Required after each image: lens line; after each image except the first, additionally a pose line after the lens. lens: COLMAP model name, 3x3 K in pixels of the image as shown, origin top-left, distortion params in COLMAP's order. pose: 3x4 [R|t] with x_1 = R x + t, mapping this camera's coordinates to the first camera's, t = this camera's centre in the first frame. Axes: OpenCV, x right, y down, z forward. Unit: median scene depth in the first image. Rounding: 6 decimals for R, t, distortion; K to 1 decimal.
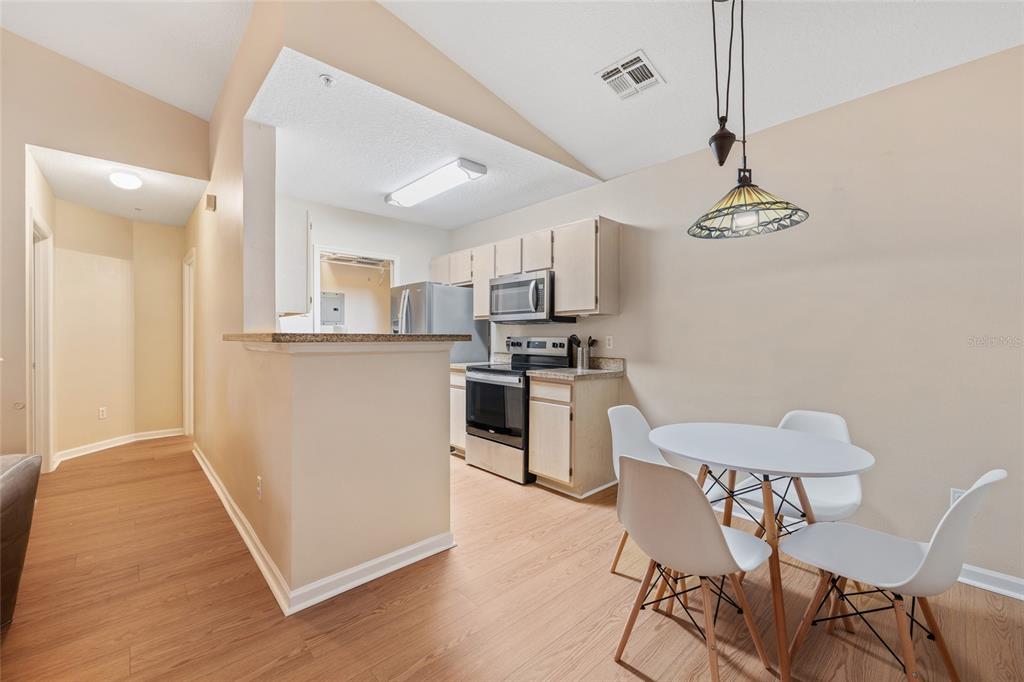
lens RADIAL K [[414.4, 0, 512.0], [0, 414.4, 341.0], [0, 0, 1]] dist [0.000139, 0.000103]
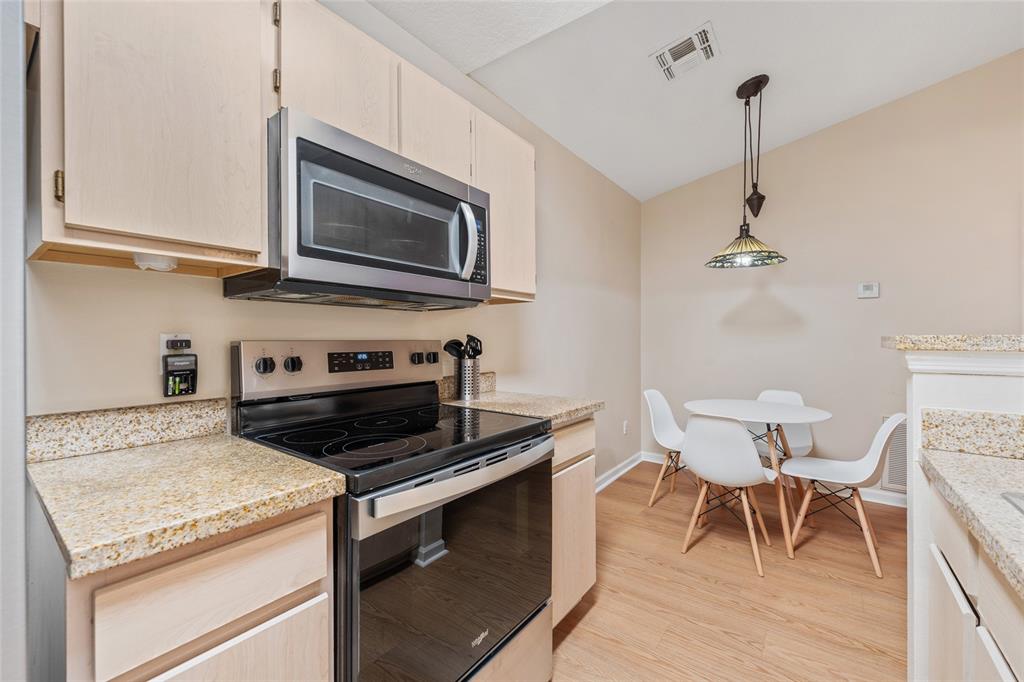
lens RADIAL K [[418.4, 0, 507.4], [0, 418.4, 344.9], [0, 0, 1]] dist [-0.000612, -0.000037]
pose [[-0.176726, -0.008810, 0.984221, -0.433312], [0.012328, 0.999862, 0.011163, -0.009201], [-0.984183, 0.014106, -0.176592, 1.214357]]
